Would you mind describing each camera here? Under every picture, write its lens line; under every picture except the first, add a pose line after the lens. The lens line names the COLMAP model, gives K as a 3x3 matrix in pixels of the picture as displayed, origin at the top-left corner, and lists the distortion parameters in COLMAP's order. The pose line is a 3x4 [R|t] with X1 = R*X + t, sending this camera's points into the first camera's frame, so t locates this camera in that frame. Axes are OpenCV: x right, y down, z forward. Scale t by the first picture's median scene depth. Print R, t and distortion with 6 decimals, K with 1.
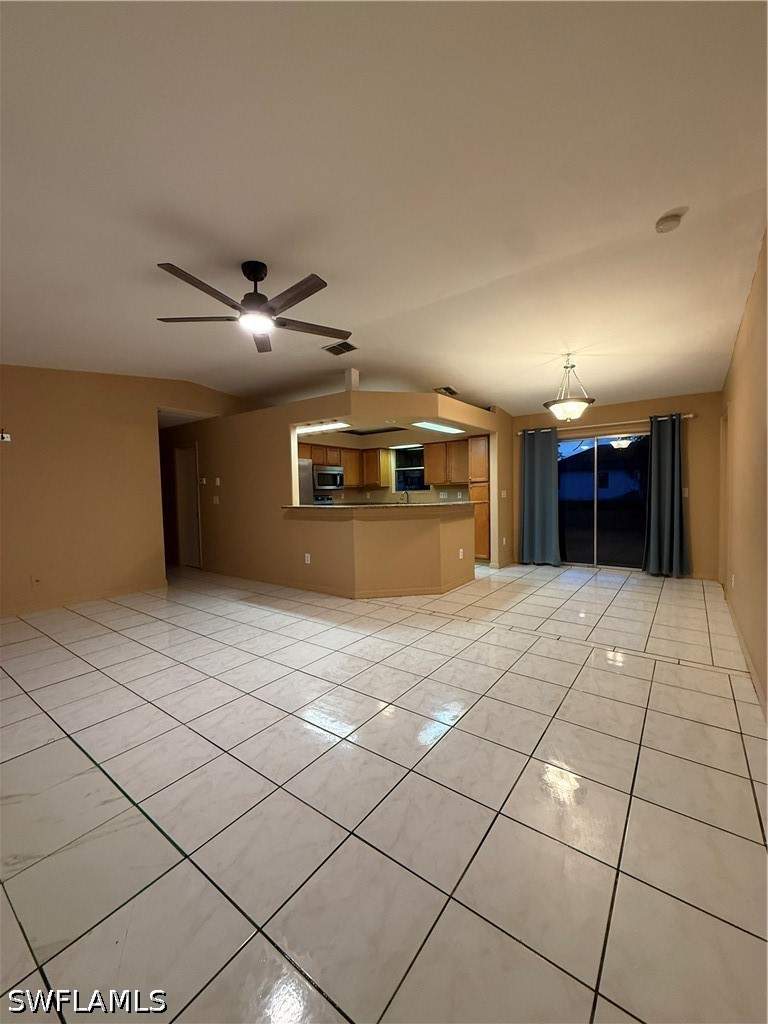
lens RADIAL K [[405.4, 0, 378.9], [0, 405.4, 511.0], [0, 0, 1]] dist [-0.001015, -0.000051]
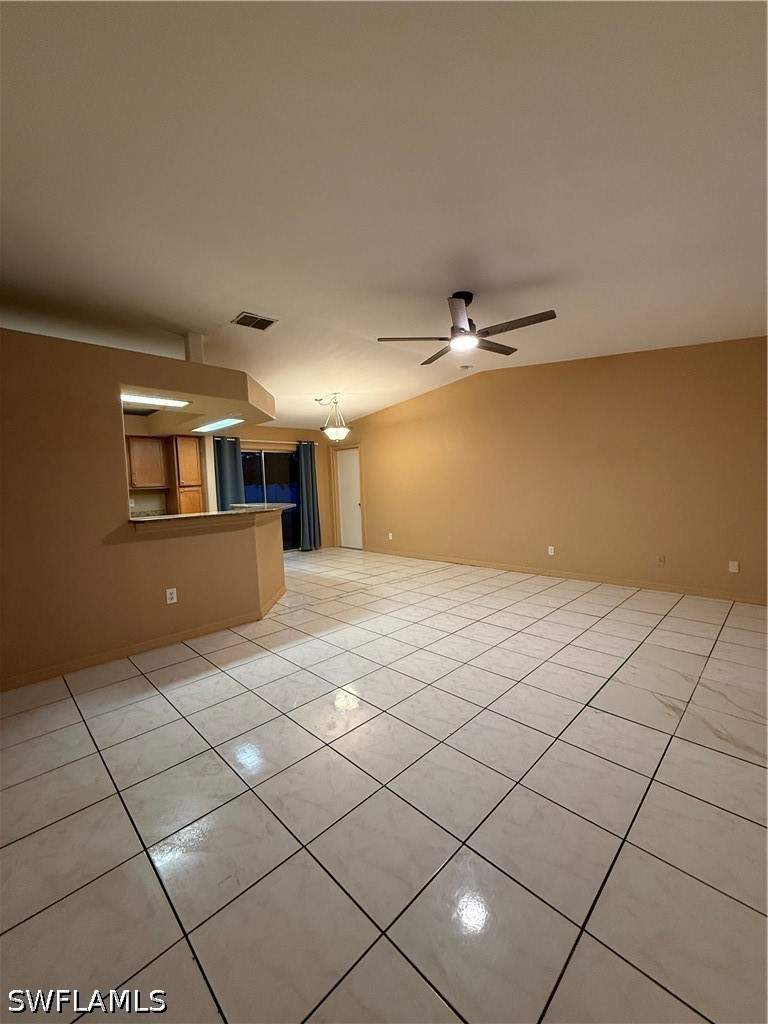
lens RADIAL K [[406.9, 0, 384.0], [0, 406.9, 512.0], [0, 0, 1]] dist [0.000650, 0.000050]
pose [[0.145209, -0.053119, 0.987974, -0.553115], [0.080854, 0.995855, 0.041659, -0.013572], [-0.986092, 0.073833, 0.148902, 0.389920]]
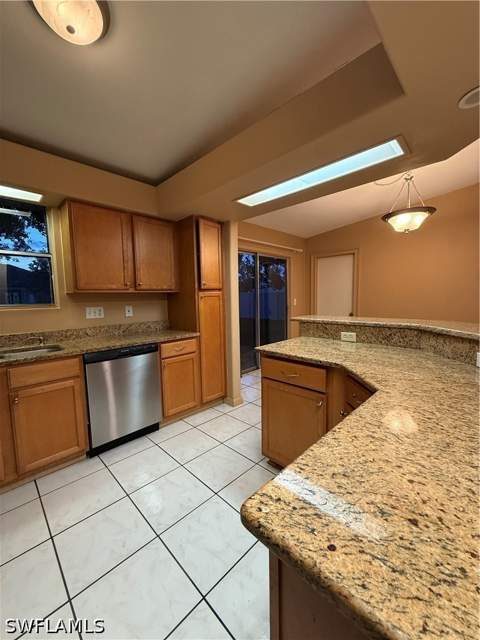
lens RADIAL K [[254.3, 0, 240.0], [0, 254.3, 320.0], [0, 0, 1]] dist [0.000650, 0.000050]
pose [[0.132196, -0.076701, 0.988252, -0.154211], [0.064645, 0.995546, 0.068620, -0.041949], [-0.989113, 0.054815, 0.136566, 0.813093]]
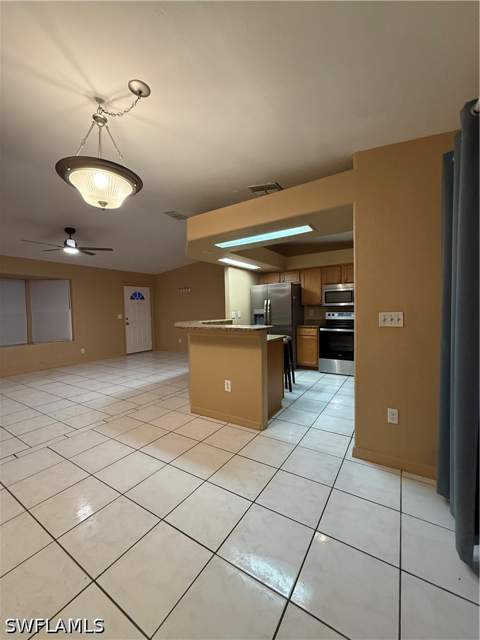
lens RADIAL K [[254.3, 0, 240.0], [0, 254.3, 320.0], [0, 0, 1]] dist [0.000650, 0.000050]
pose [[0.080072, 0.057826, -0.995110, 0.535284], [-0.030409, 0.997993, 0.055547, -0.047782], [0.996325, 0.025813, 0.081669, 0.715410]]
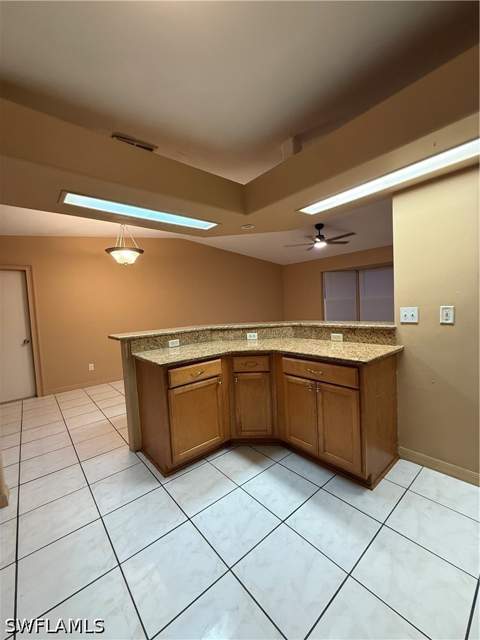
lens RADIAL K [[252.7, 0, 238.9], [0, 252.7, 319.0], [0, 0, 1]] dist [-0.000035, -0.000004]
pose [[-0.974327, 0.056690, 0.217883, -0.039545], [0.079415, 0.992111, 0.096996, -0.058953], [-0.210665, 0.111809, -0.971143, 1.057735]]
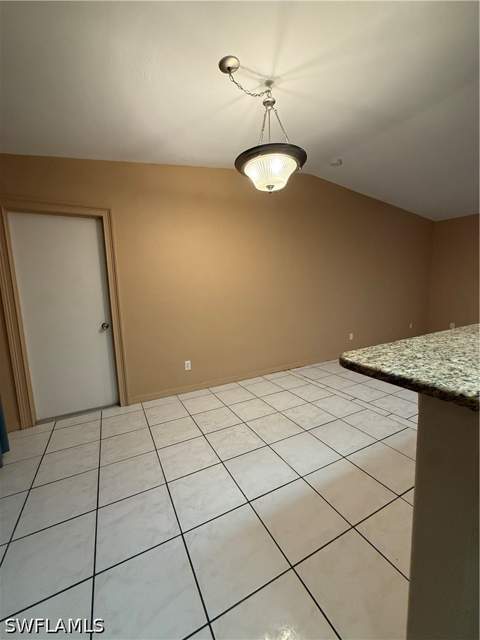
lens RADIAL K [[261.0, 0, 241.2], [0, 261.0, 319.6], [0, 0, 1]] dist [0.032693, -0.000007]
pose [[-0.906369, -0.008754, 0.422397, 0.192633], [0.066917, 0.984190, 0.163986, -0.053330], [-0.417155, 0.176898, -0.891453, 0.884337]]
